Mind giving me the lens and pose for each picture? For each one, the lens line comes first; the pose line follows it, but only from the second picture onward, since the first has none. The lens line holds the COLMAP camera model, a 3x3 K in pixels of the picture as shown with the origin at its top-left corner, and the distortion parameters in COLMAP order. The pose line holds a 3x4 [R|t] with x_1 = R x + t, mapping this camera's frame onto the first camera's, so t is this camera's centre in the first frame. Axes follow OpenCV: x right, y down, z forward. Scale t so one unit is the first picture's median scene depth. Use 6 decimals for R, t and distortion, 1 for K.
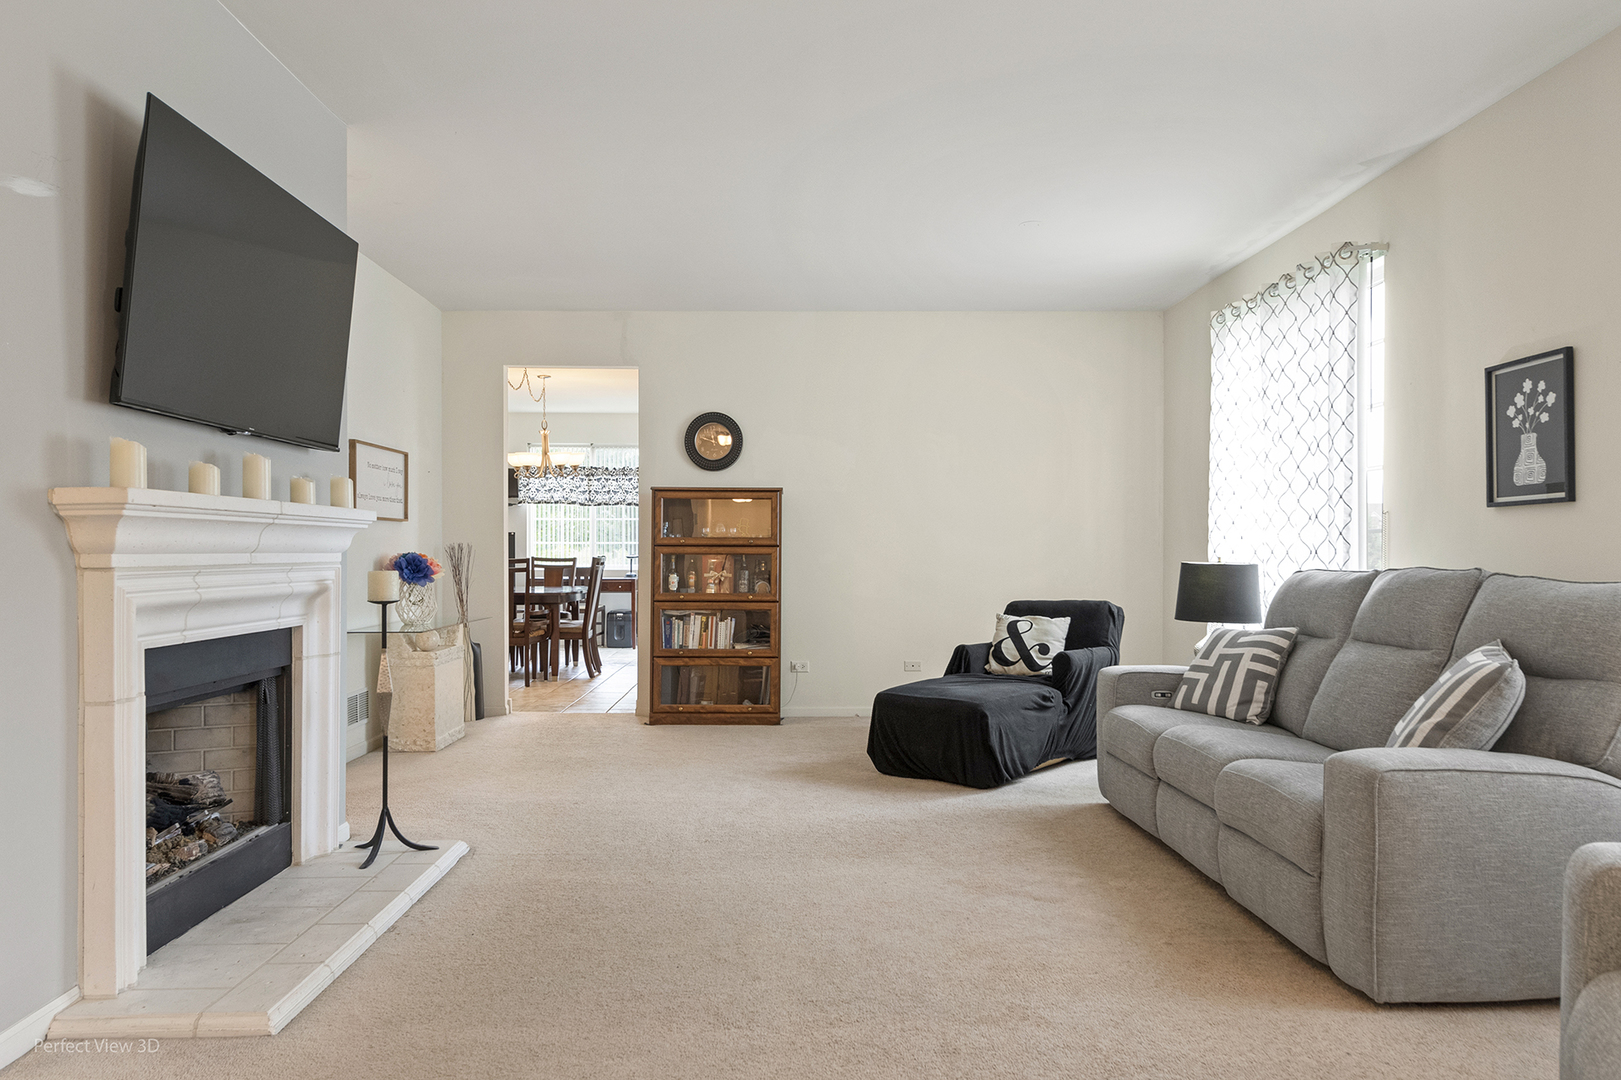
lens RADIAL K [[1192.9, 0, 757.1], [0, 1192.9, 551.7], [0, 0, 1]] dist [0.009357, 0.001917]
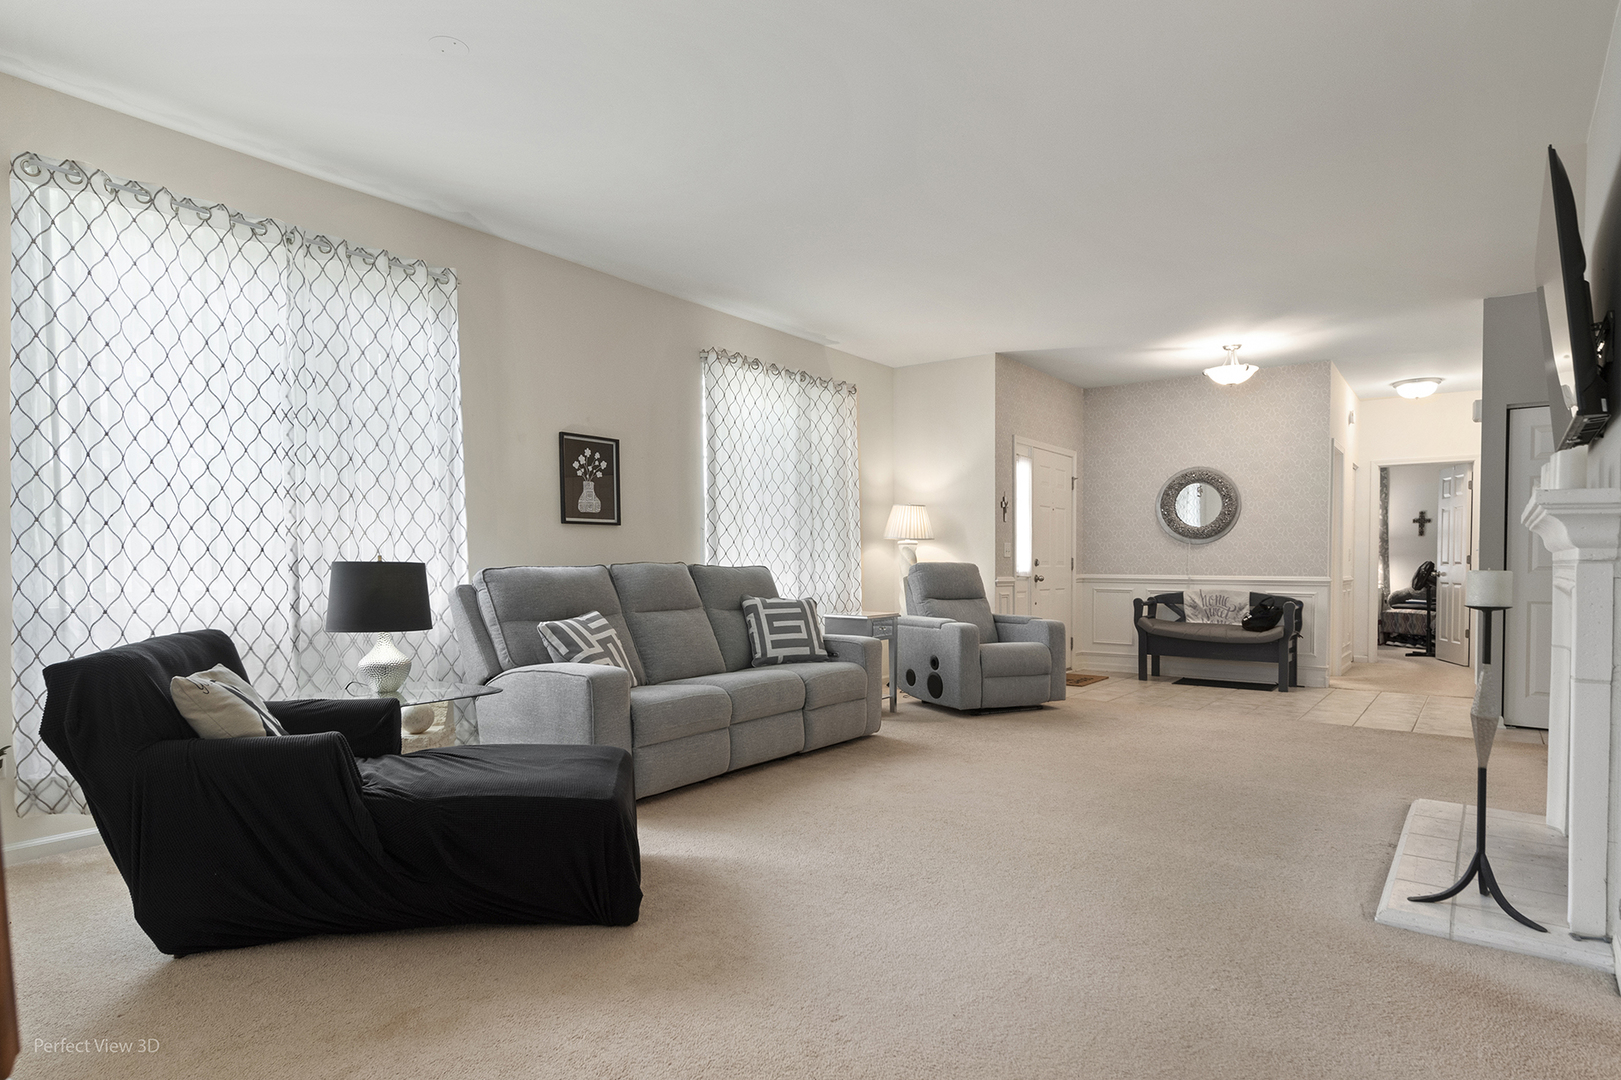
lens RADIAL K [[881.6, 0, 765.7], [0, 881.6, 575.4], [0, 0, 1]] dist [0.019942, -0.006477]
pose [[-0.797765, -0.011150, 0.602865, -0.293387], [-0.002582, 0.999883, 0.015077, 0.012322], [-0.602962, 0.010471, -0.797701, 1.853461]]
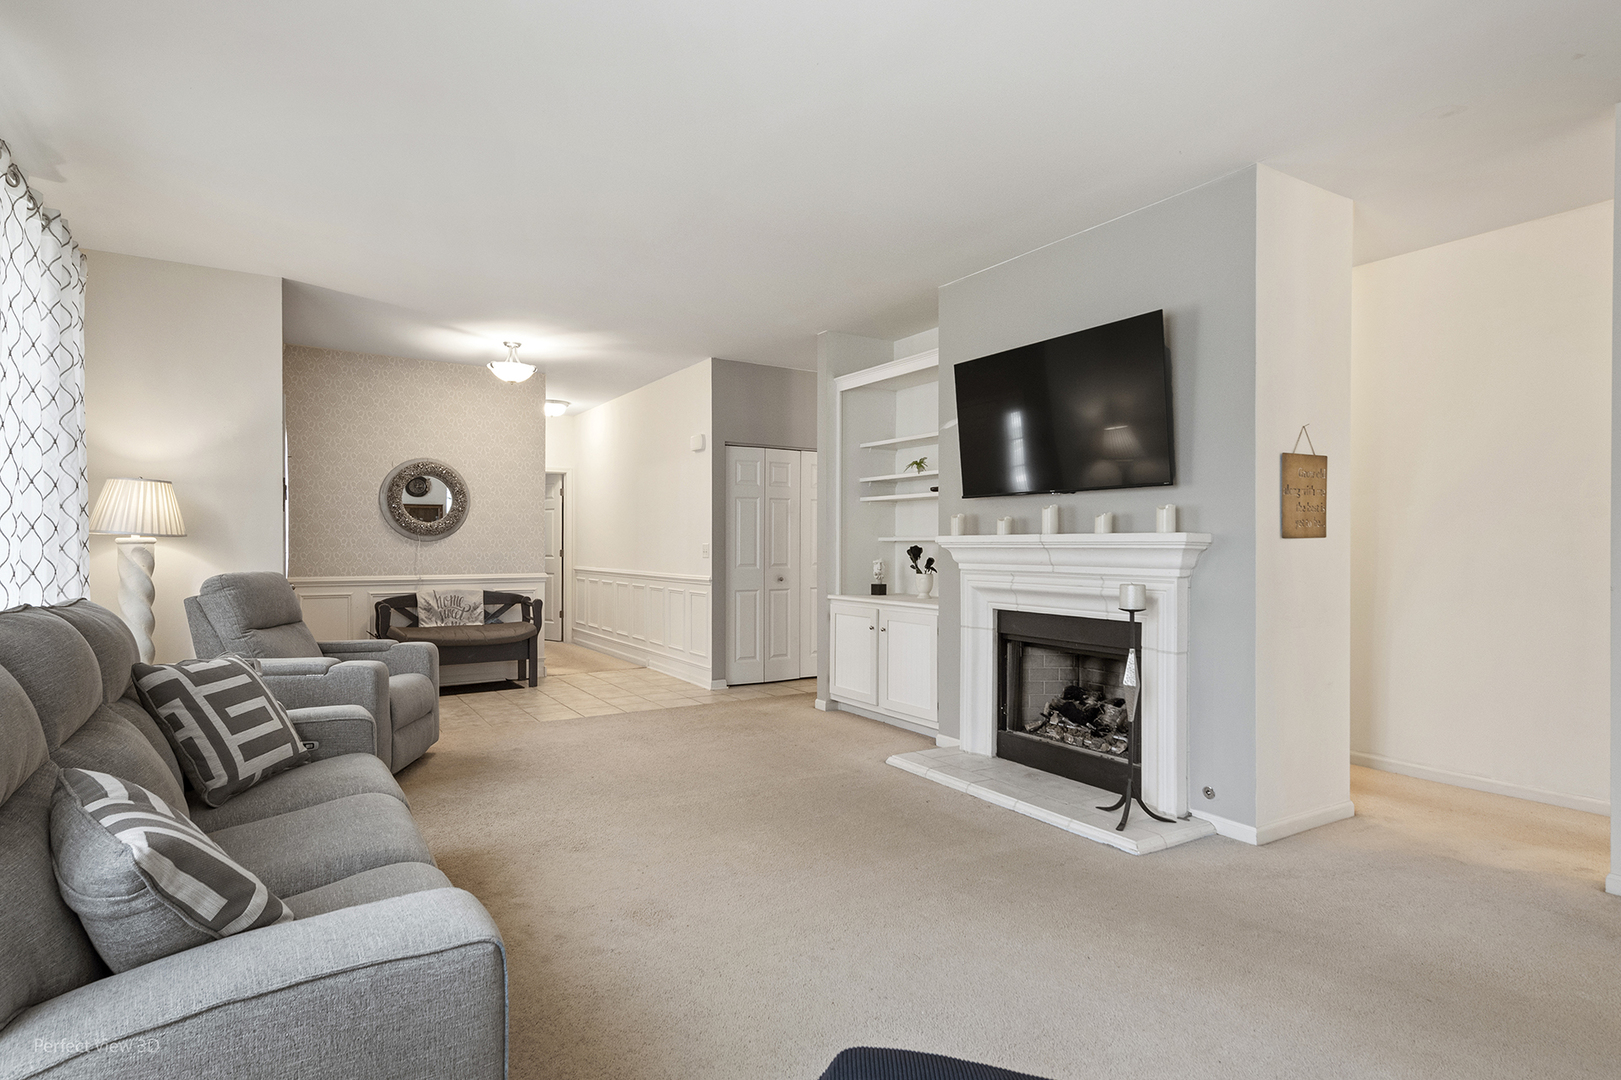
lens RADIAL K [[855.5, 0, 808.2], [0, 855.5, 534.0], [0, 0, 1]] dist [0.020584, -0.006928]
pose [[-0.844588, -0.008617, -0.535347, 0.444415], [-0.001382, 0.999902, -0.013914, -0.023101], [0.535415, -0.011012, -0.844517, 1.606957]]
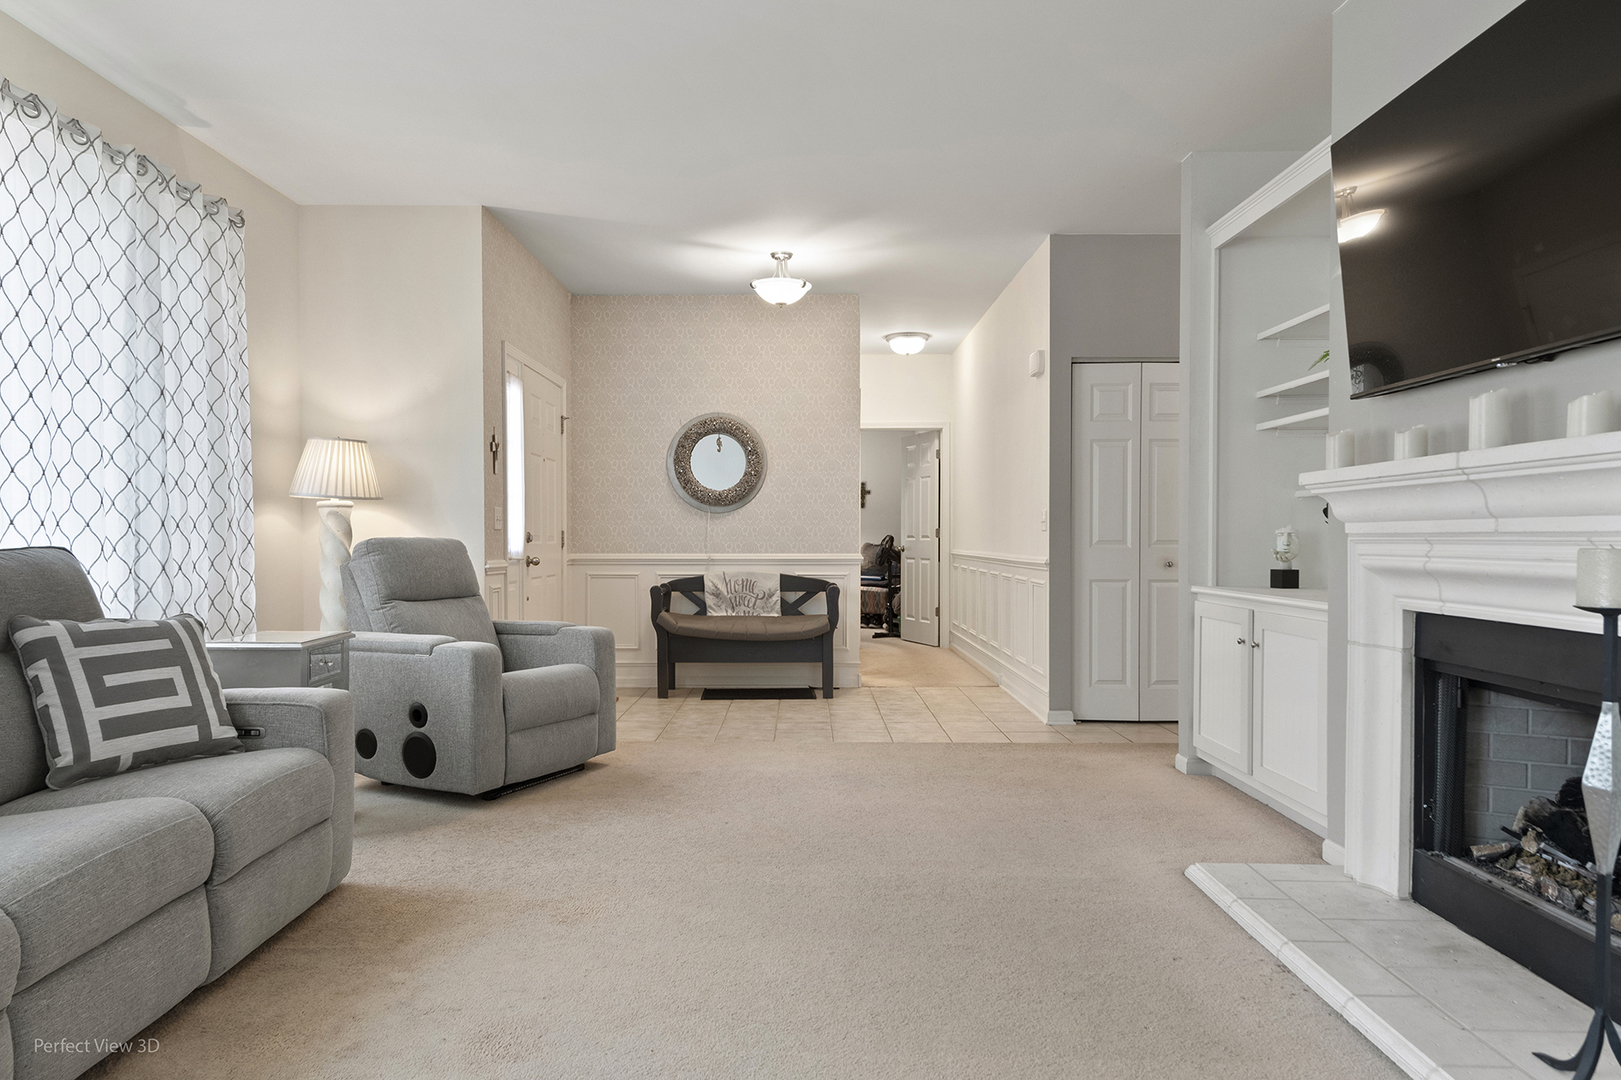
lens RADIAL K [[1059.9, 0, 770.5], [0, 1059.9, 539.4], [0, 0, 1]] dist [0.019571, -0.014483]
pose [[-0.999981, 0.000396, 0.006079, 0.042265], [0.000408, 0.999998, 0.001927, 0.011802], [-0.006079, 0.001930, -0.999980, 1.497779]]
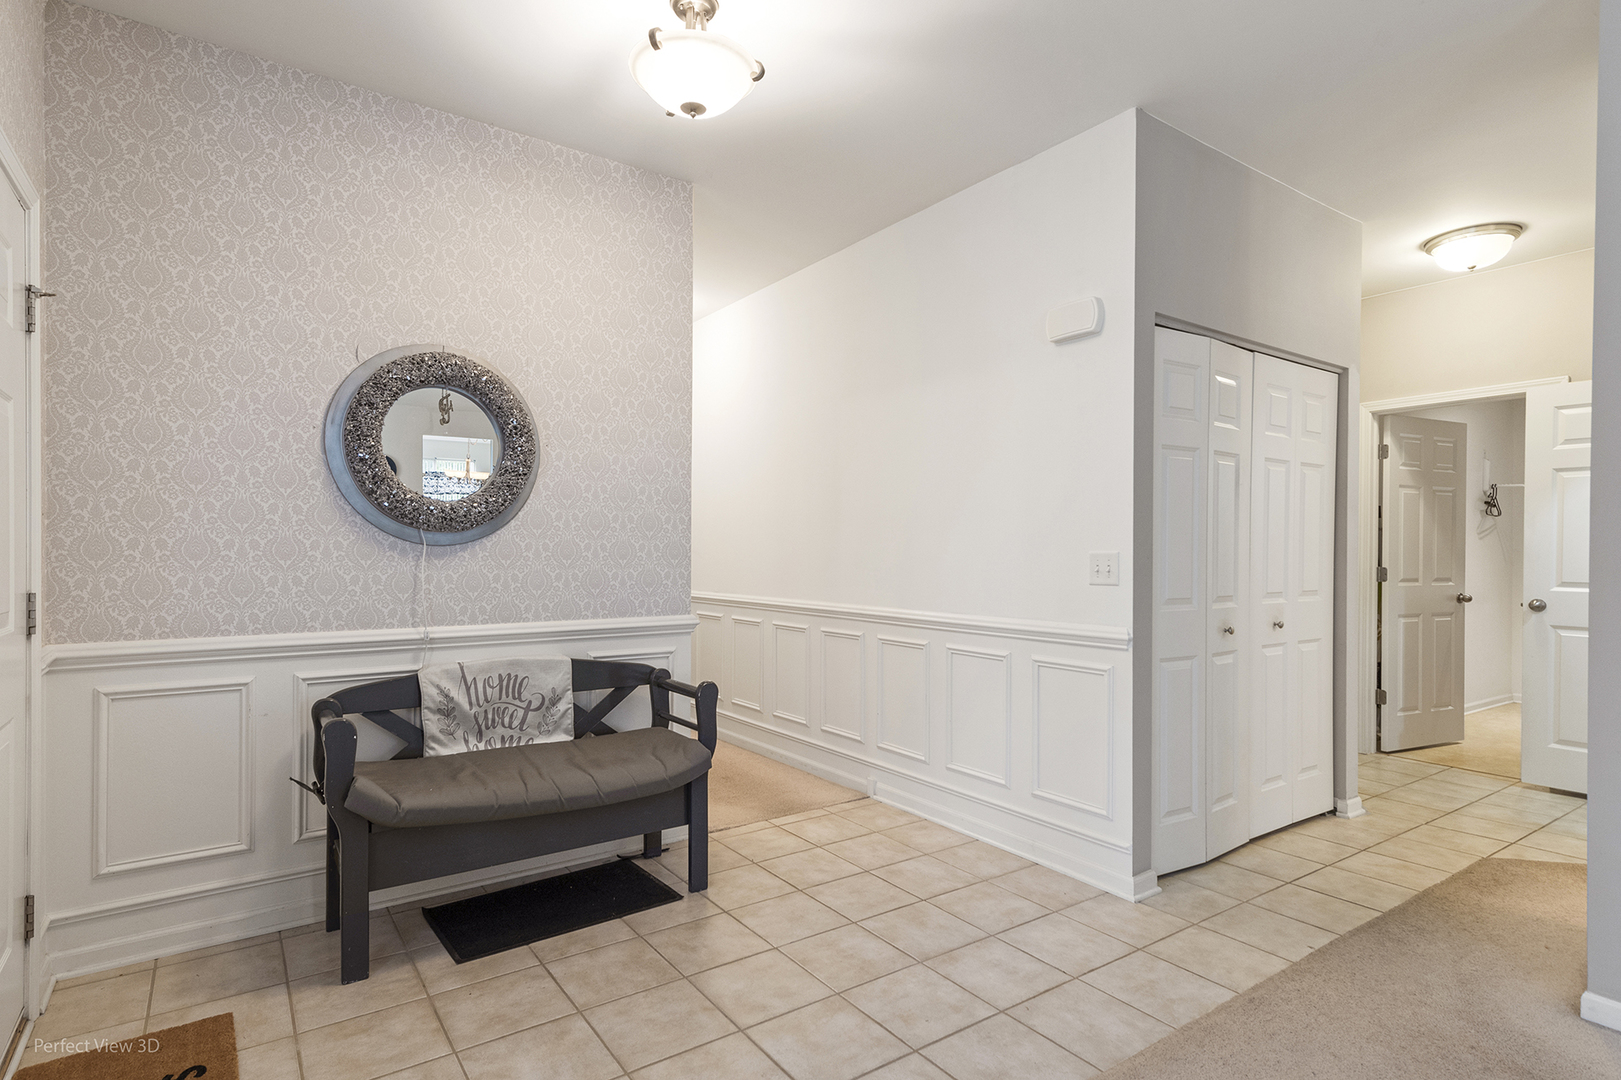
lens RADIAL K [[855.5, 0, 813.4], [0, 855.5, 548.8], [0, 0, 1]] dist [0.020584, -0.006928]
pose [[-0.808966, -0.004979, -0.587834, 0.330520], [-0.003248, 0.999987, -0.003999, -0.026601], [0.587846, -0.001325, -0.808972, 0.423878]]
